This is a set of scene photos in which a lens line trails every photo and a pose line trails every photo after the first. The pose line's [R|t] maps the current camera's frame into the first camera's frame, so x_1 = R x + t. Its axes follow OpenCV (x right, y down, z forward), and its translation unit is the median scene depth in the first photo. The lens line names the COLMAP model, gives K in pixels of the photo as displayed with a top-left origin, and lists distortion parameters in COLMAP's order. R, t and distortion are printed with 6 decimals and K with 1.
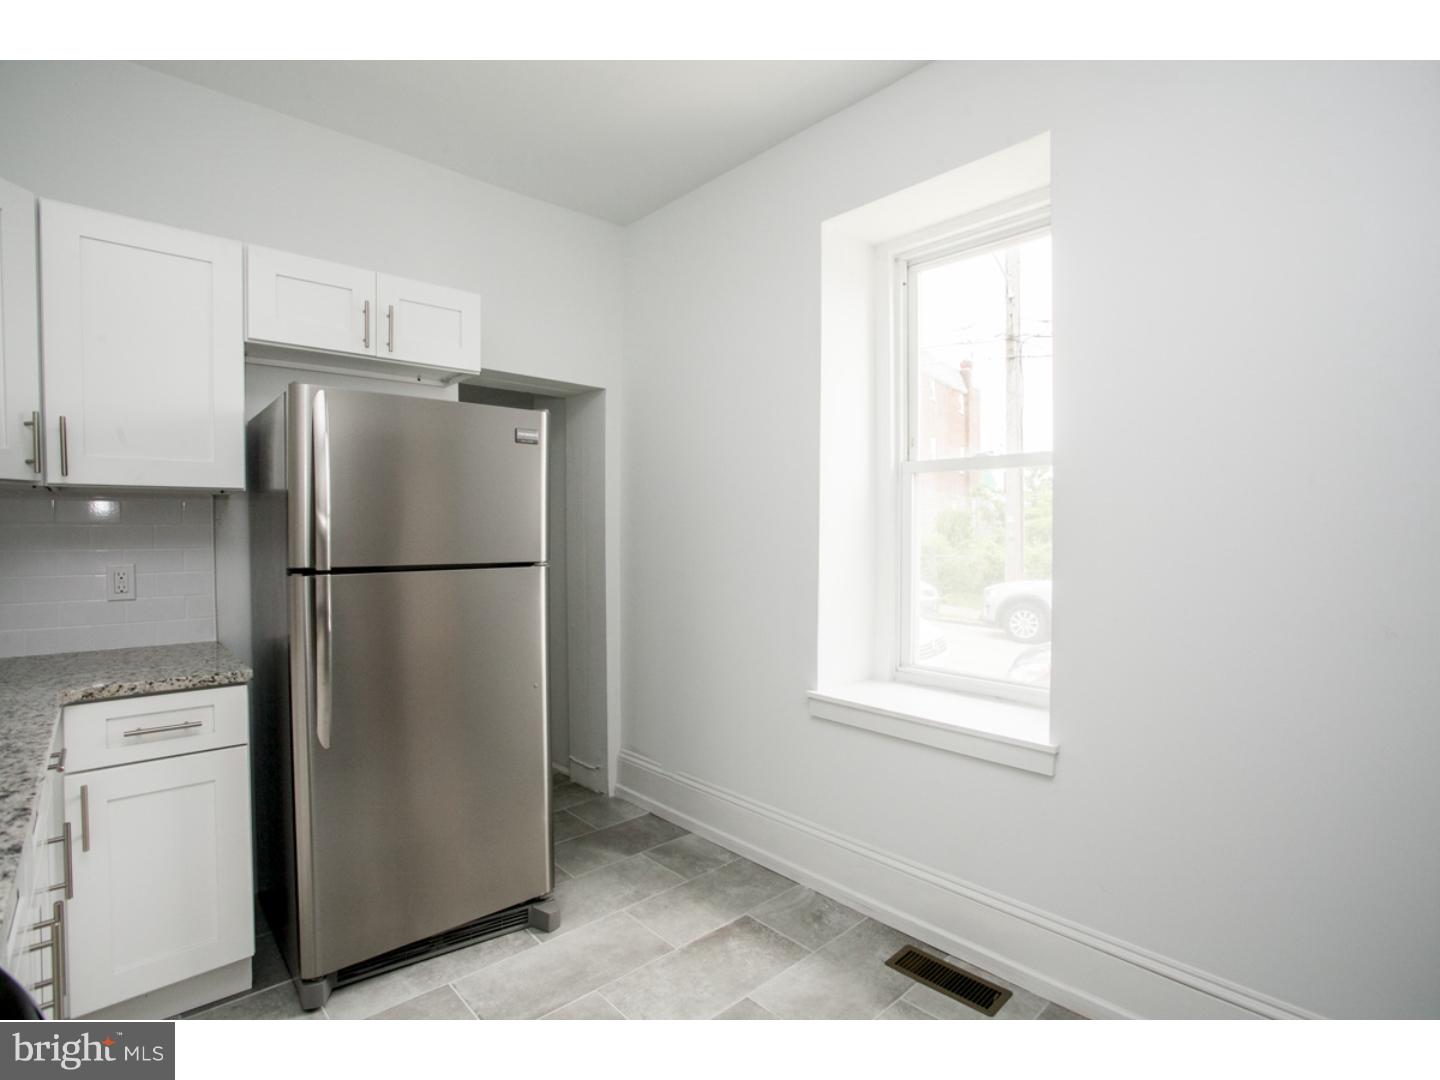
lens RADIAL K [[733.7, 0, 720.0], [0, 733.7, 540.0], [0, 0, 1]] dist [-0.046503, 0.034215]
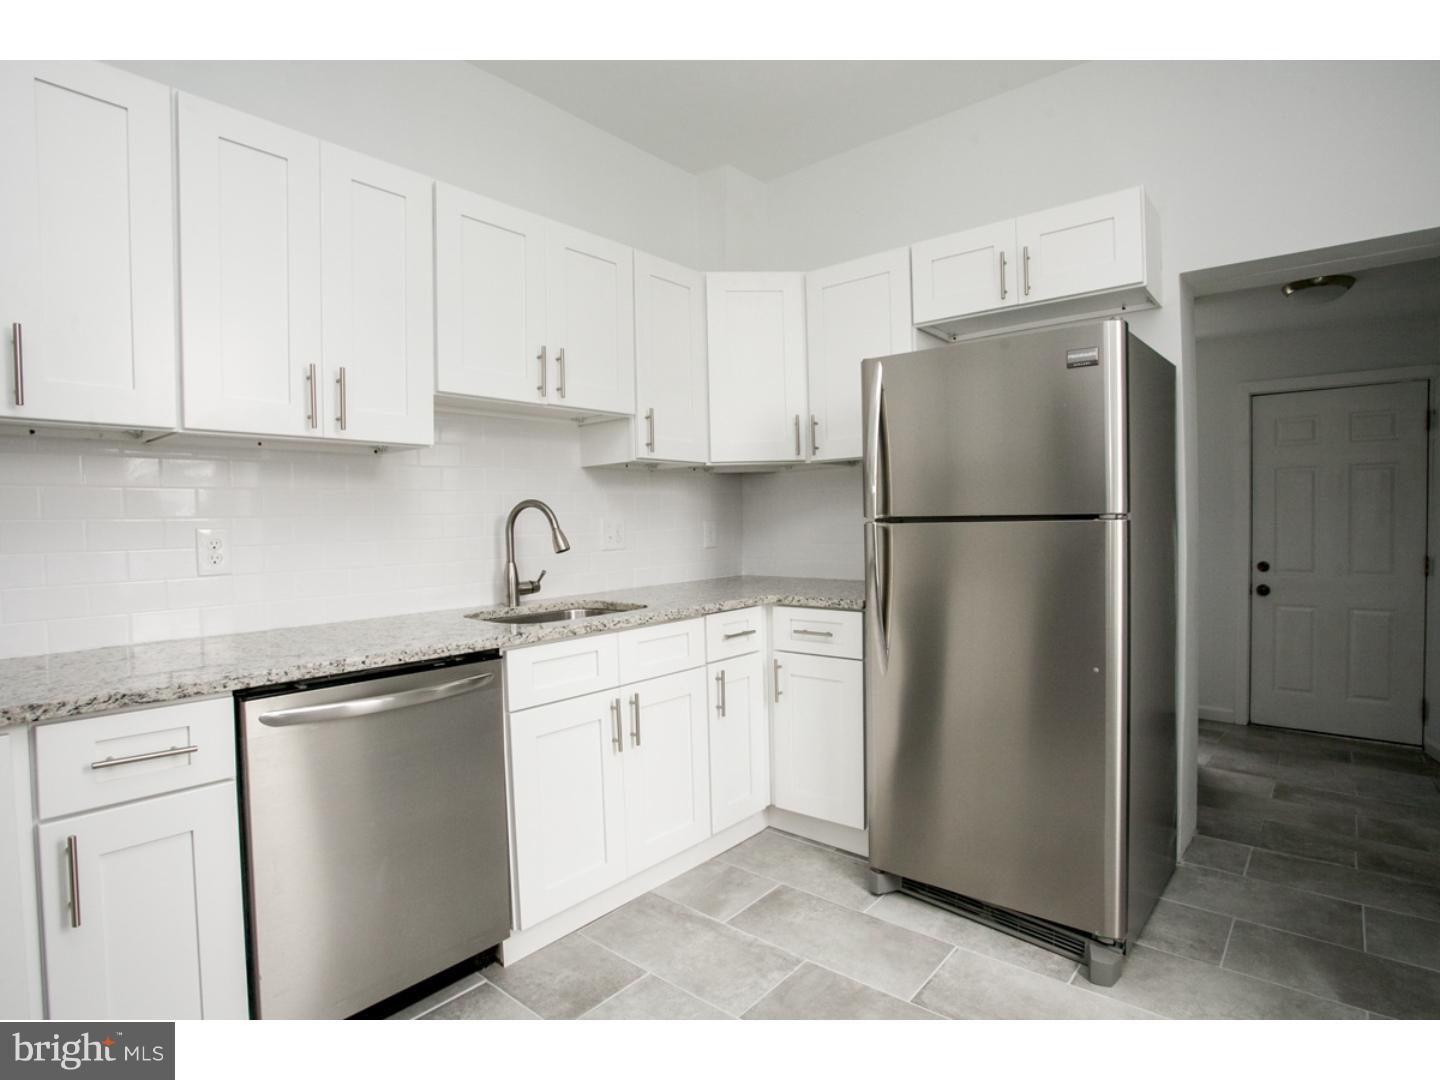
lens RADIAL K [[778.3, 0, 720.0], [0, 778.3, 540.0], [0, 0, 1]] dist [-0.062666, 0.043749]
pose [[0.132888, 0.023271, -0.990858, 0.550918], [0.005531, 0.999691, 0.024220, 0.038085], [0.991116, -0.008699, 0.132718, 0.517485]]
